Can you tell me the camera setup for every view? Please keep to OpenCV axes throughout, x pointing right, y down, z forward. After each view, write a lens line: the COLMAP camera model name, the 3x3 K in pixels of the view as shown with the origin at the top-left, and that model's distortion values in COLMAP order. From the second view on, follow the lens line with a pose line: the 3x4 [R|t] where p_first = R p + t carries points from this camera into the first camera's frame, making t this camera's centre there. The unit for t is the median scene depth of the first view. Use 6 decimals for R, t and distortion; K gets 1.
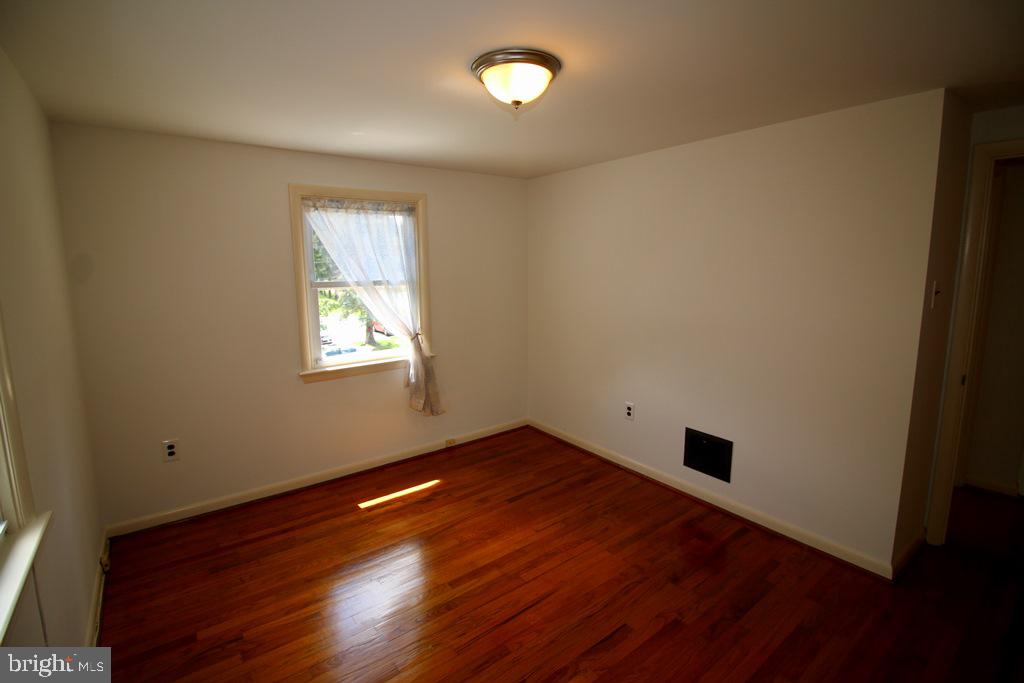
lens RADIAL K [[469.3, 0, 510.6], [0, 469.3, 328.6], [0, 0, 1]] dist [-0.000392, -0.013085]
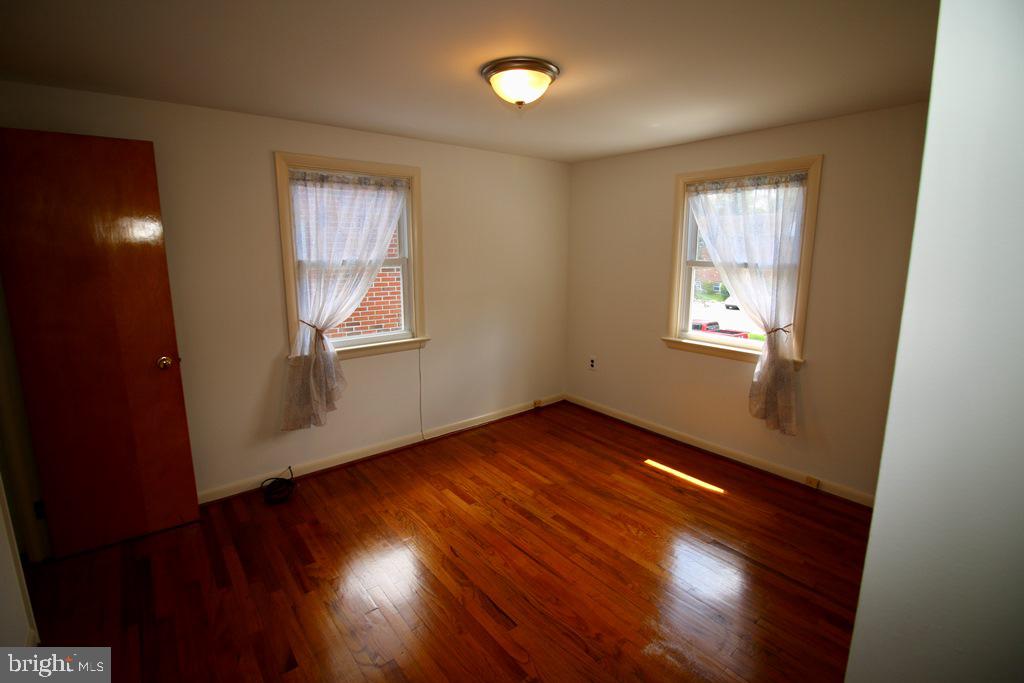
lens RADIAL K [[469.3, 0, 510.6], [0, 469.3, 328.6], [0, 0, 1]] dist [-0.000392, -0.013085]
pose [[0.030078, 0.182409, -0.982762, 0.693580], [-0.138618, 0.974468, 0.176627, -0.081440], [0.989889, 0.130916, 0.054596, 0.552979]]
